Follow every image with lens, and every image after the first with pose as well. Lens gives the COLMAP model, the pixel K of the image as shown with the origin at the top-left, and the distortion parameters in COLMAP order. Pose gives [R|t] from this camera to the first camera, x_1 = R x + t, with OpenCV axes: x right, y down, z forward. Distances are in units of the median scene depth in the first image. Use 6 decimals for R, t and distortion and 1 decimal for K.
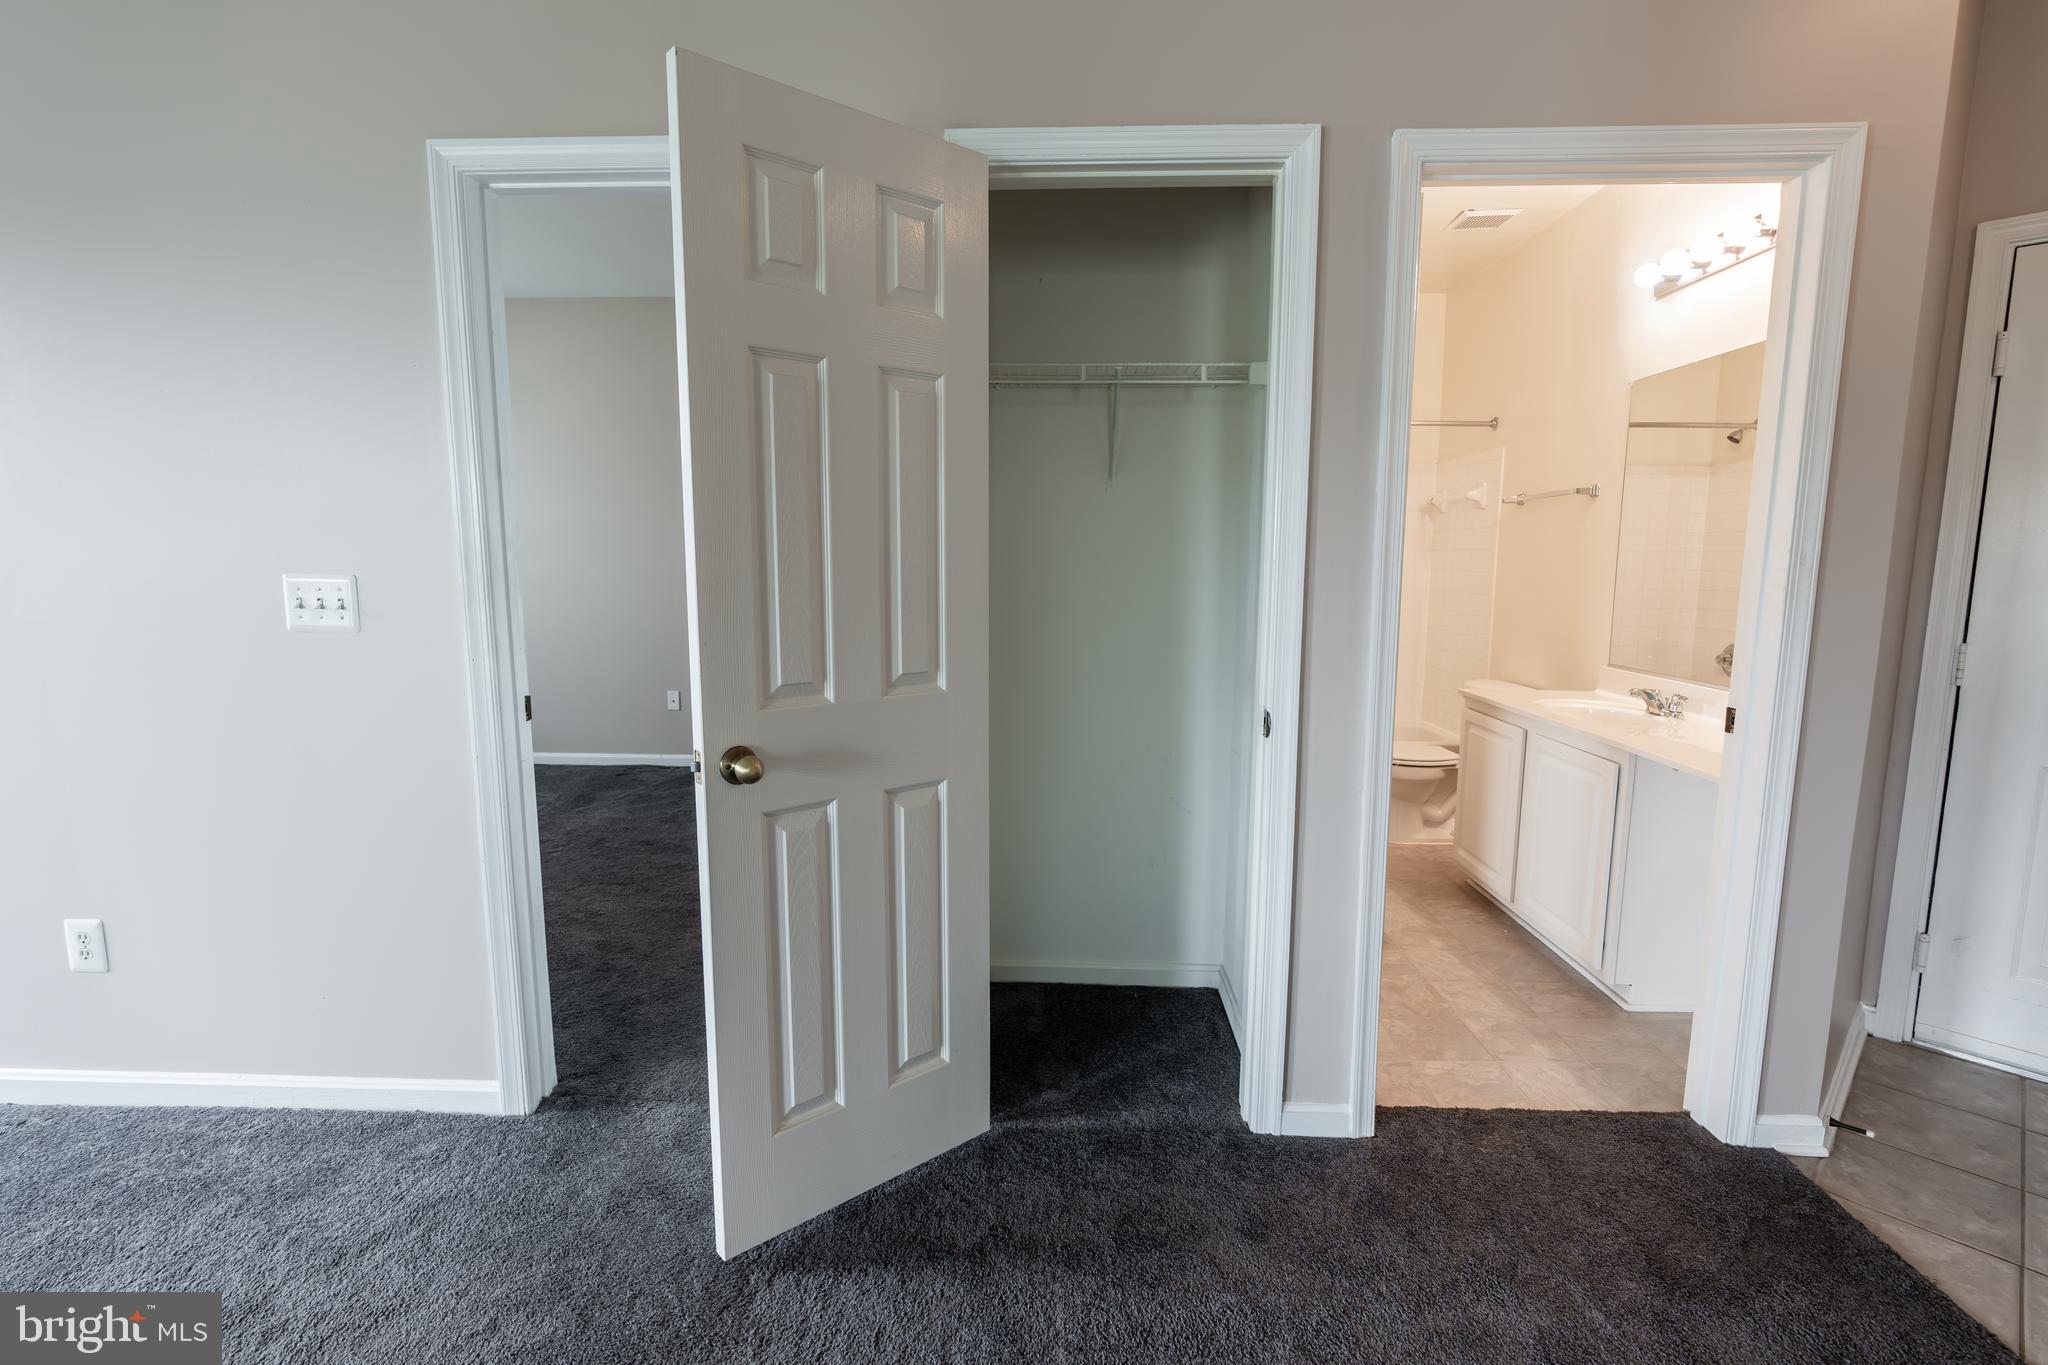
lens RADIAL K [[947.4, 0, 1021.7], [0, 947.4, 684.7], [0, 0, 1]] dist [-0.000679, 0.000052]
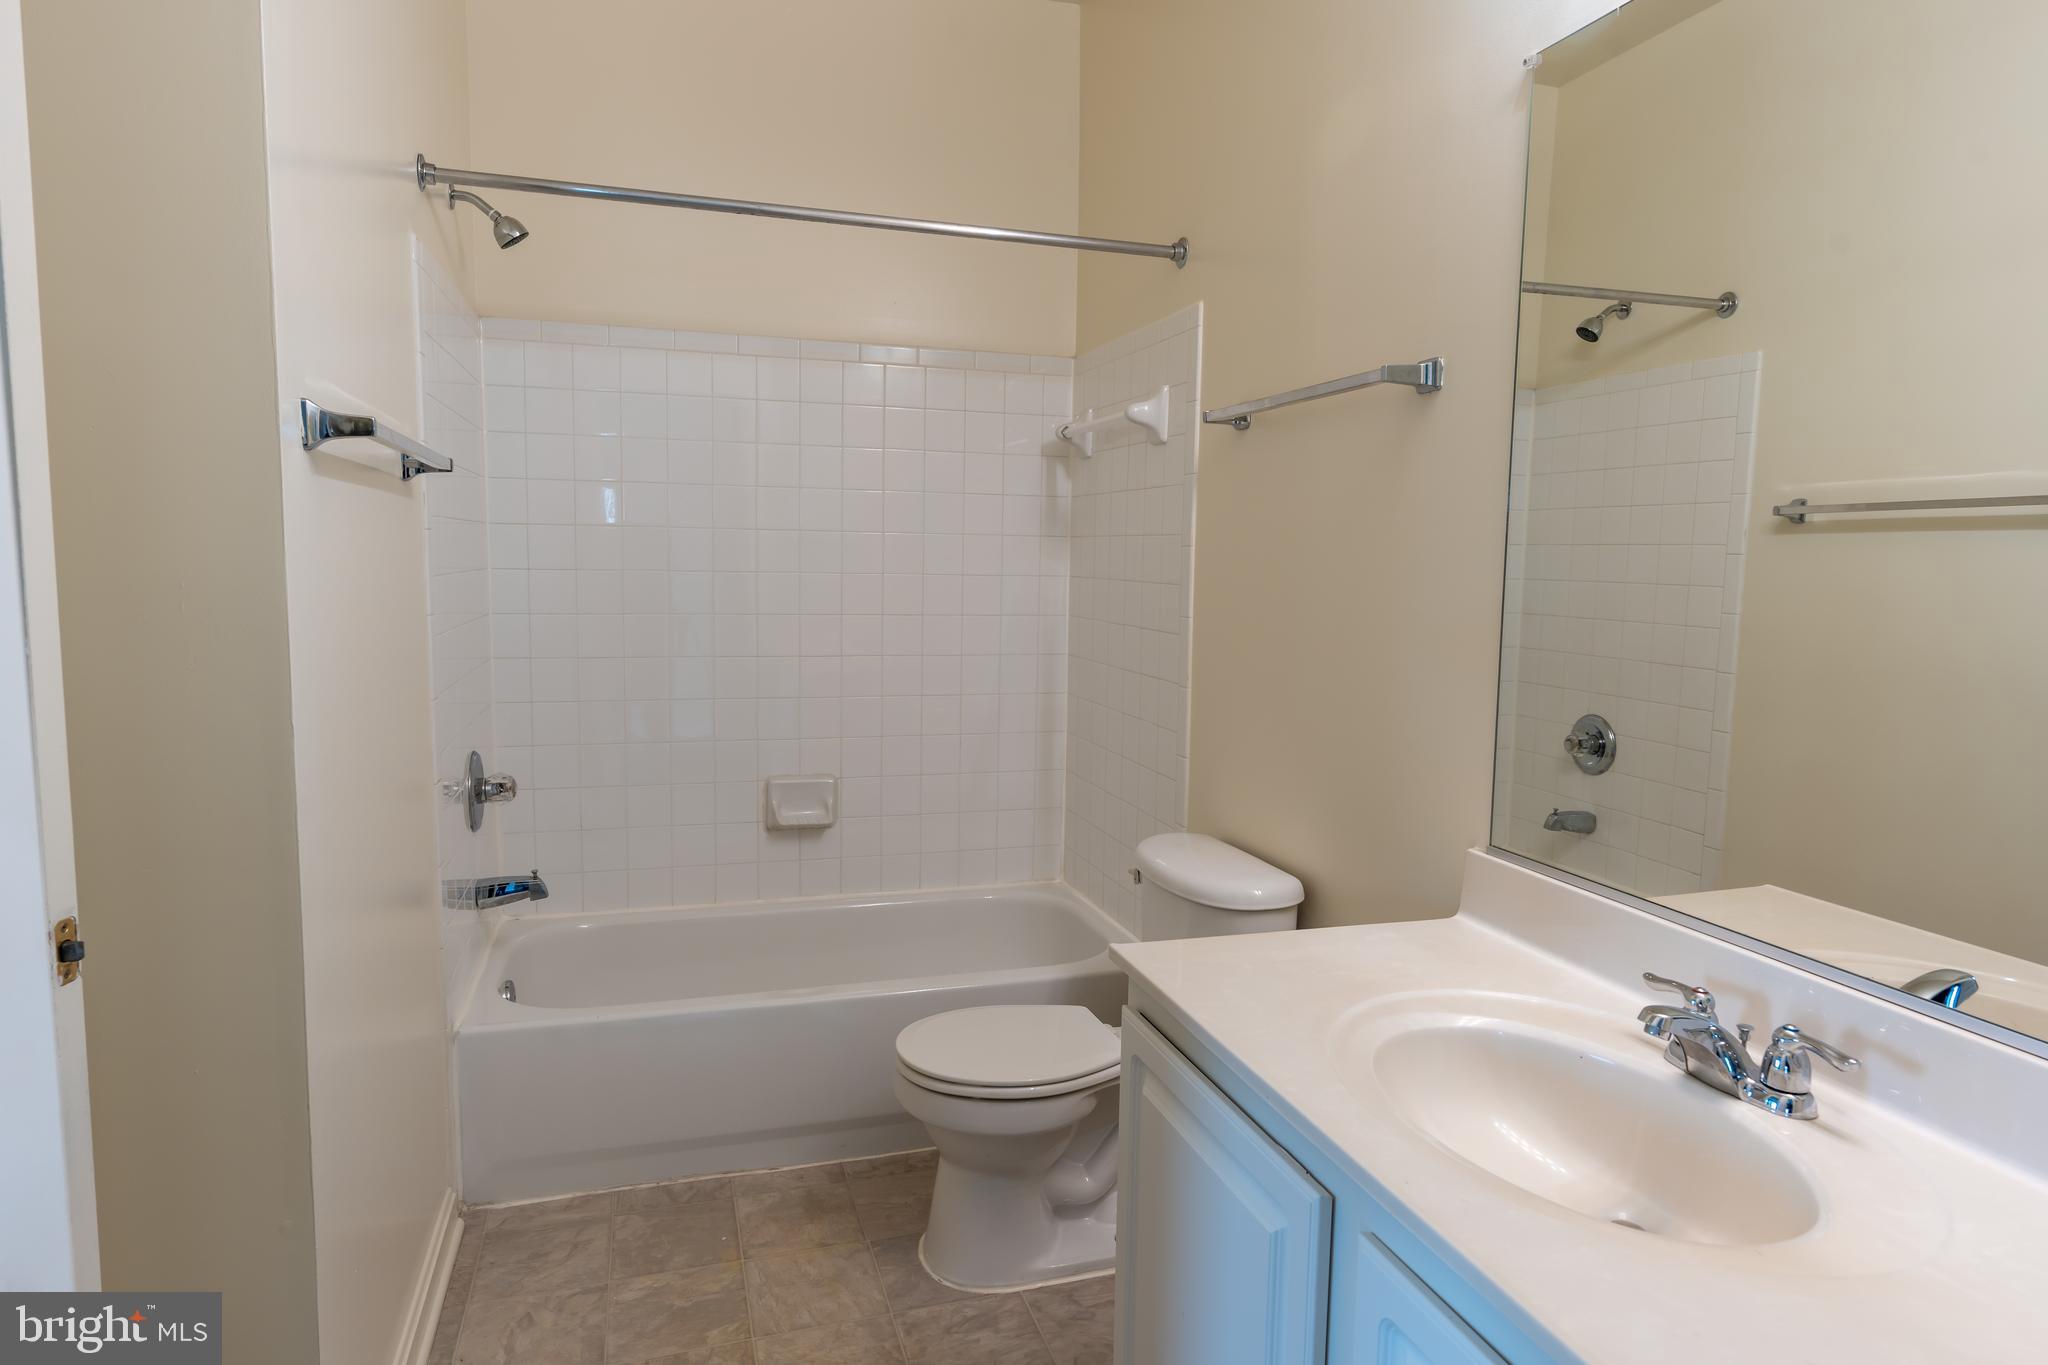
lens RADIAL K [[1224.1, 0, 1024.0], [0, 1224.1, 682.5], [0, 0, 1]] dist [-0.001982, -0.000225]
pose [[0.943185, -0.020546, 0.331632, 0.247986], [0.027758, 0.999470, -0.017023, -0.067783], [-0.331107, 0.025261, 0.943255, 0.514036]]
